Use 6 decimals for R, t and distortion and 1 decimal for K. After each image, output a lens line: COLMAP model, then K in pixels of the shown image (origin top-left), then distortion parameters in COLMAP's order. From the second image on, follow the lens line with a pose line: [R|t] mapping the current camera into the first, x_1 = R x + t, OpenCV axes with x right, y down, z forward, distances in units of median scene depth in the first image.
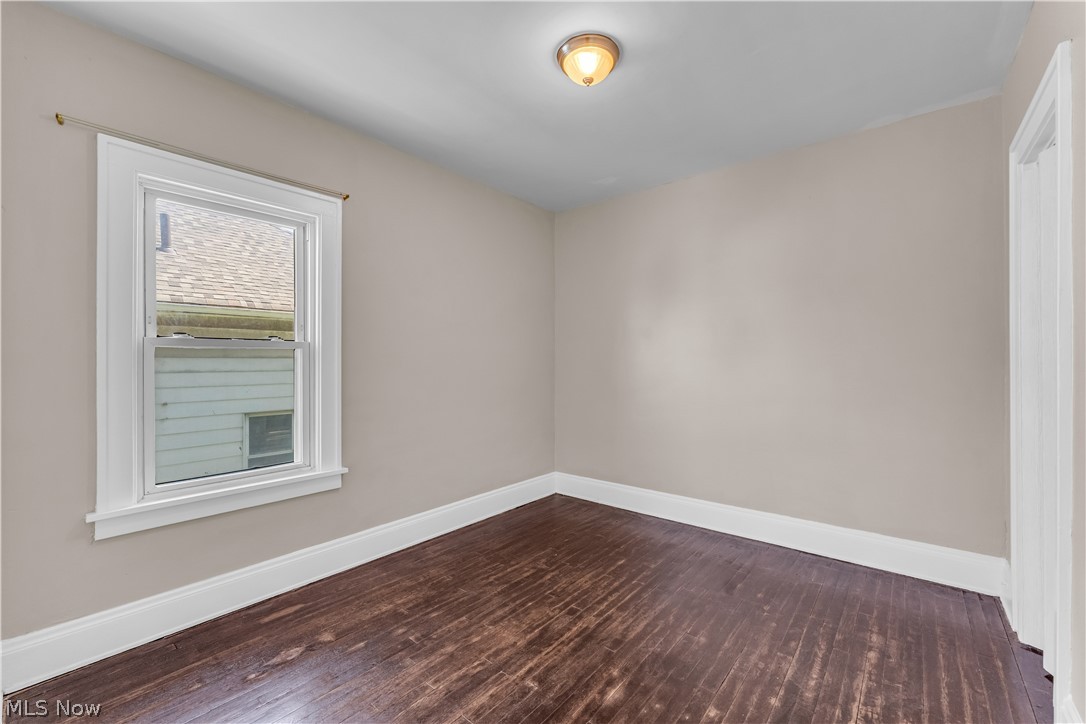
lens RADIAL K [[439.8, 0, 541.3], [0, 439.8, 363.7], [0, 0, 1]] dist [-0.000413, 0.000141]
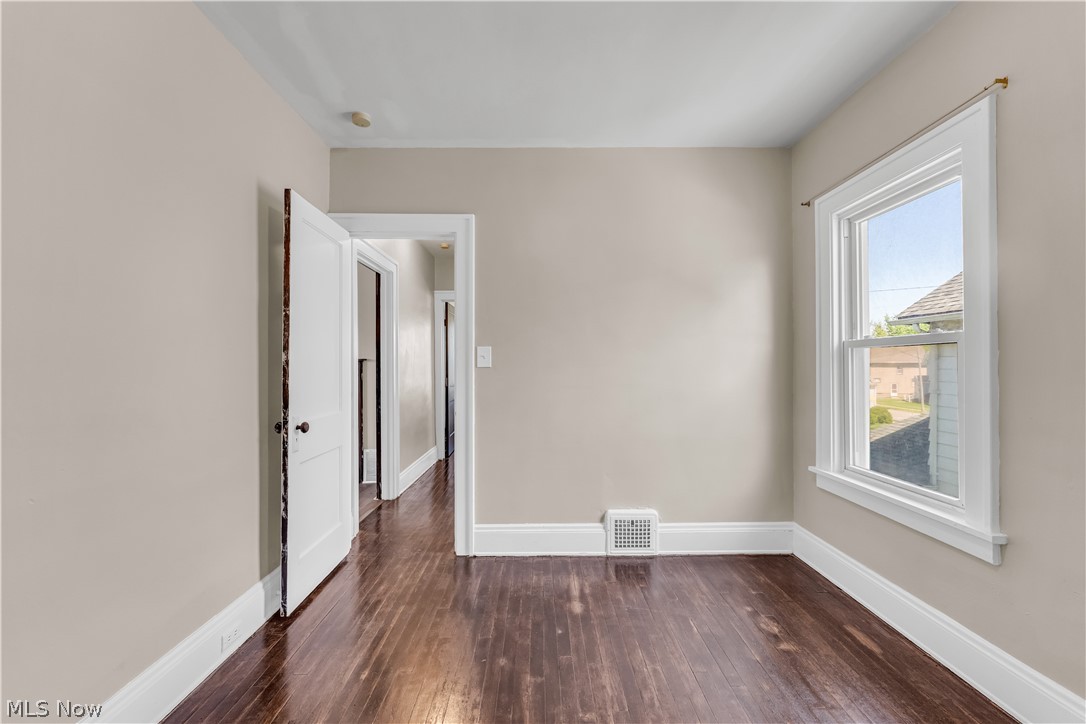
lens RADIAL K [[439.8, 0, 541.3], [0, 439.8, 363.7], [0, 0, 1]] dist [-0.000413, 0.000141]
pose [[-0.759243, -0.001210, -0.650806, 0.587892], [0.005430, 0.999952, -0.008193, 0.010054], [0.650784, -0.009755, -0.759200, 1.495413]]
